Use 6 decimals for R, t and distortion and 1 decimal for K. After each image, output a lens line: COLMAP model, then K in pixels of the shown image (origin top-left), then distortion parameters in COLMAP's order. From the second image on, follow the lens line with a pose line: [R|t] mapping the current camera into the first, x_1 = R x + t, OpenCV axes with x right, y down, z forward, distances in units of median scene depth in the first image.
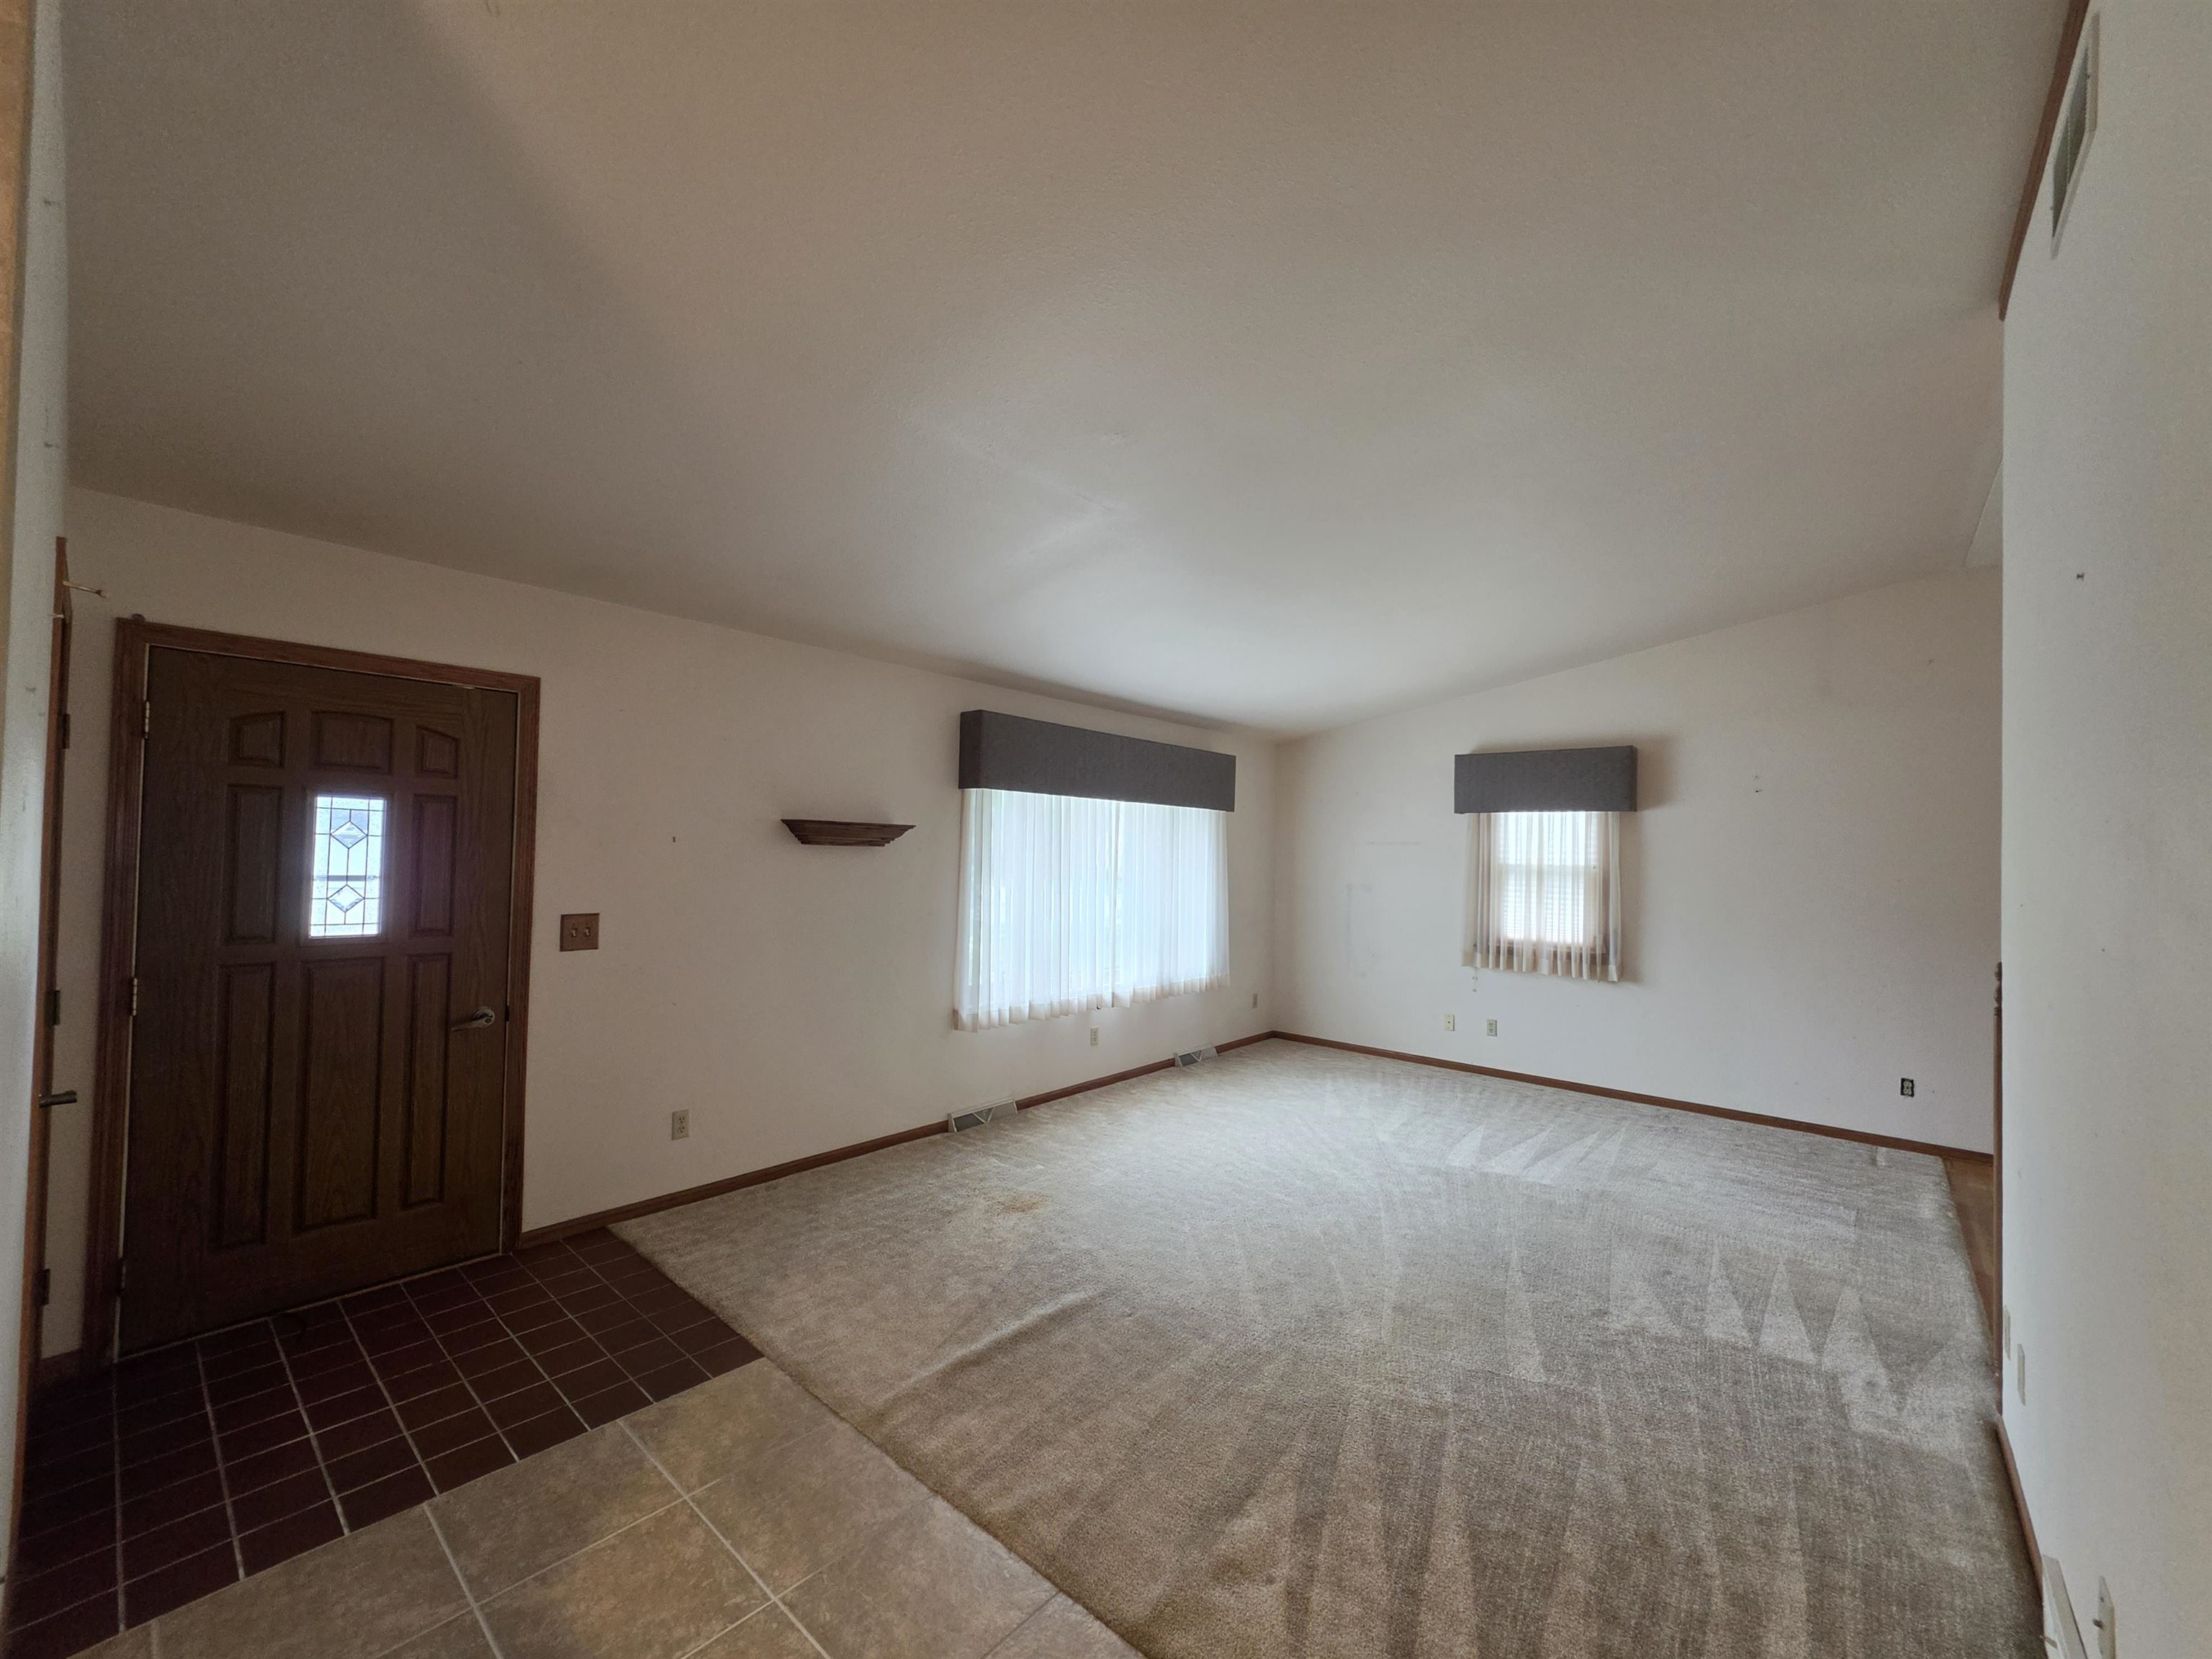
lens RADIAL K [[876.7, 0, 1115.1], [0, 876.7, 839.2], [0, 0, 1]] dist [-0.001103, 0.000328]
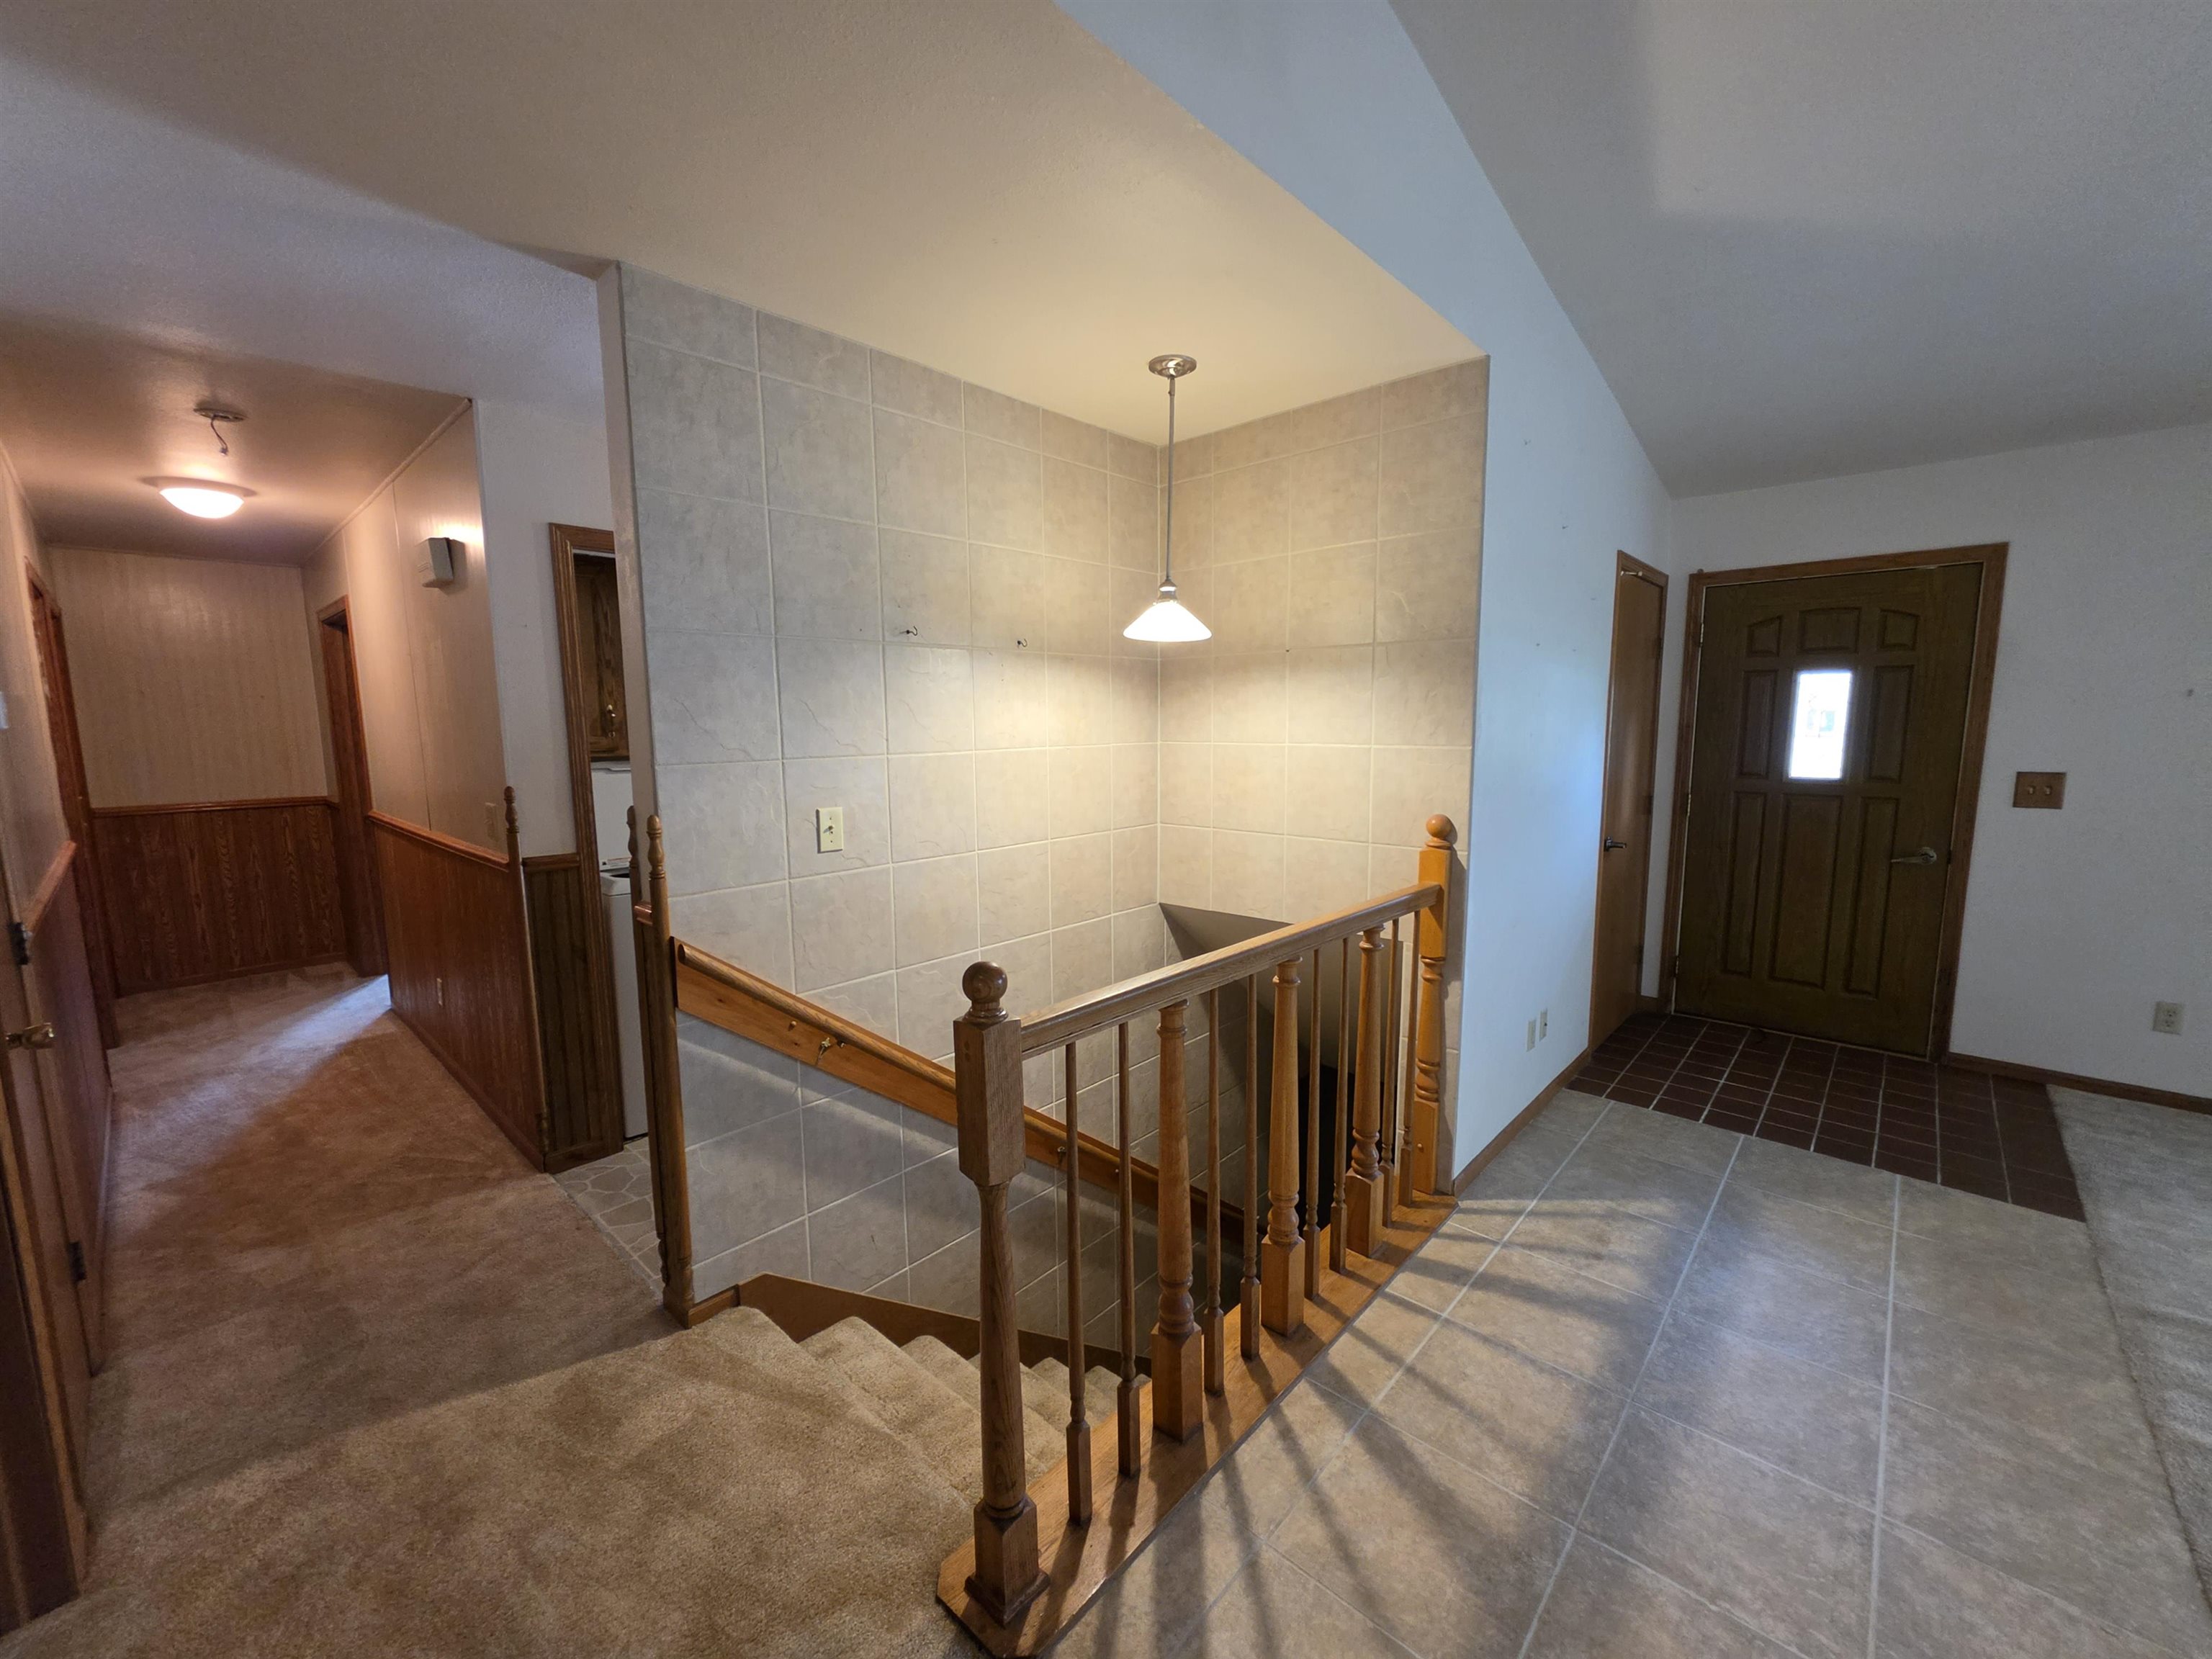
lens RADIAL K [[884.8, 0, 1109.6], [0, 884.8, 833.3], [0, 0, 1]] dist [-0.001494, -0.000163]
pose [[-0.031134, 0.109197, -0.993532, 0.539650], [0.026417, 0.993757, 0.108394, 0.020604], [0.999166, -0.022871, -0.033824, -0.042303]]
